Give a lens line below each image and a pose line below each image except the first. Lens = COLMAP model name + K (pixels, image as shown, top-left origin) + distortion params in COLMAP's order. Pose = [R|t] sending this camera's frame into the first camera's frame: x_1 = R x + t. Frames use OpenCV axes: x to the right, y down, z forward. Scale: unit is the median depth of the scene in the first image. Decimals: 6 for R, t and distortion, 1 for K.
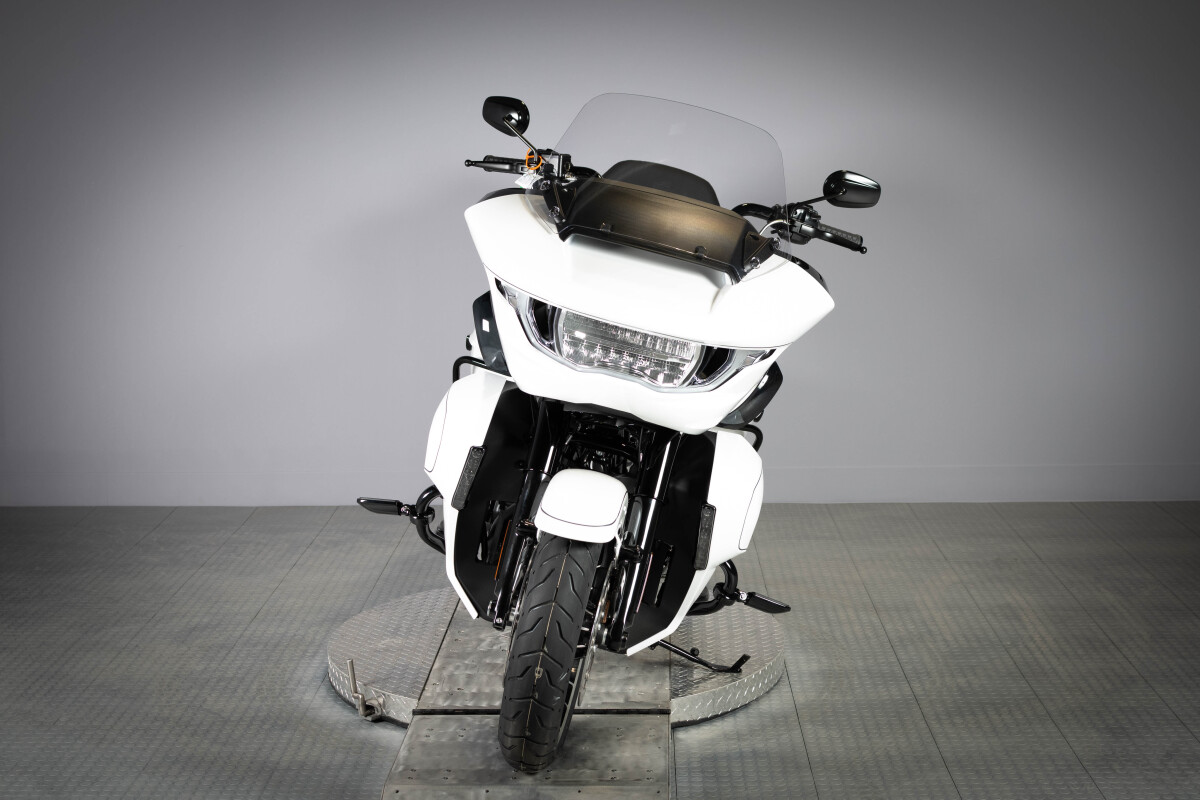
lens RADIAL K [[1810.4, 0, 576.6], [0, 1810.4, 403.3], [0, 0, 1]] dist [0.024263, -0.076511]
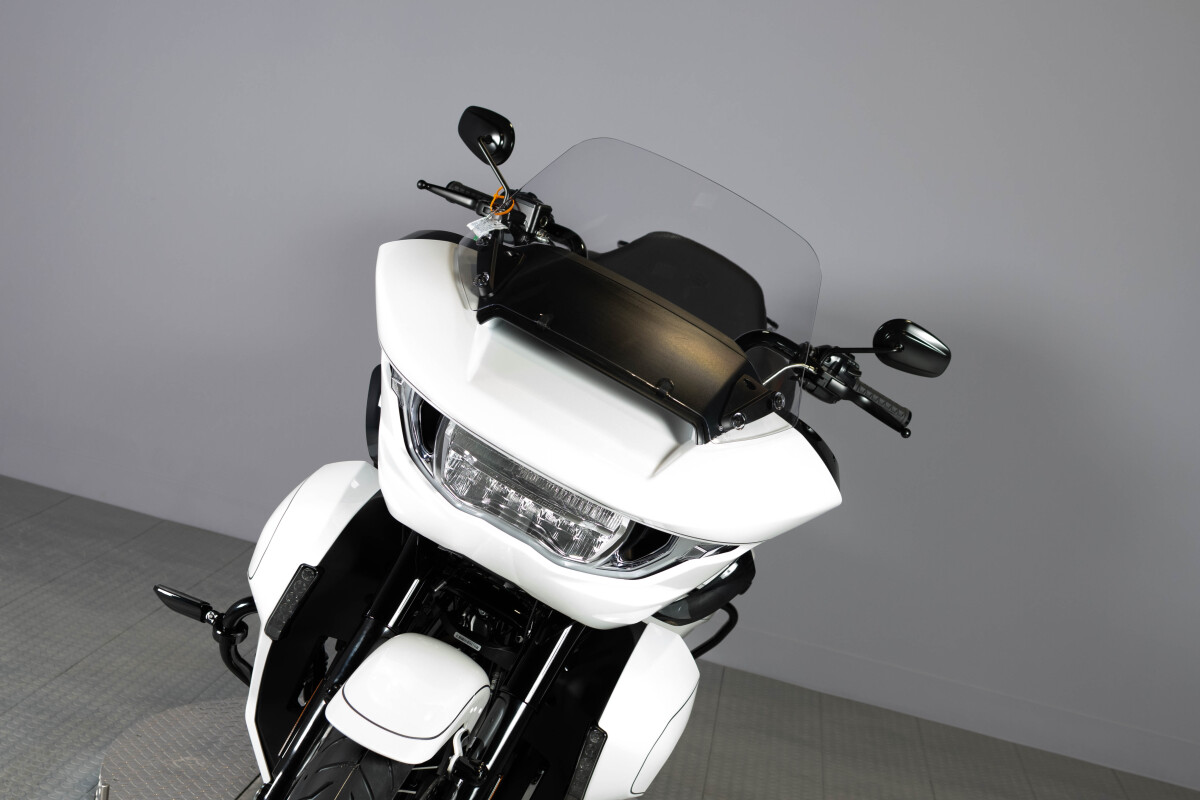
lens RADIAL K [[1810.4, 0, 576.6], [0, 1810.4, 403.3], [0, 0, 1]] dist [0.024263, -0.076511]
pose [[0.966300, 0.251687, -0.054014, 0.066950], [-0.252698, 0.967462, -0.012684, -0.053572], [0.049064, 0.025906, 0.998460, 0.267288]]
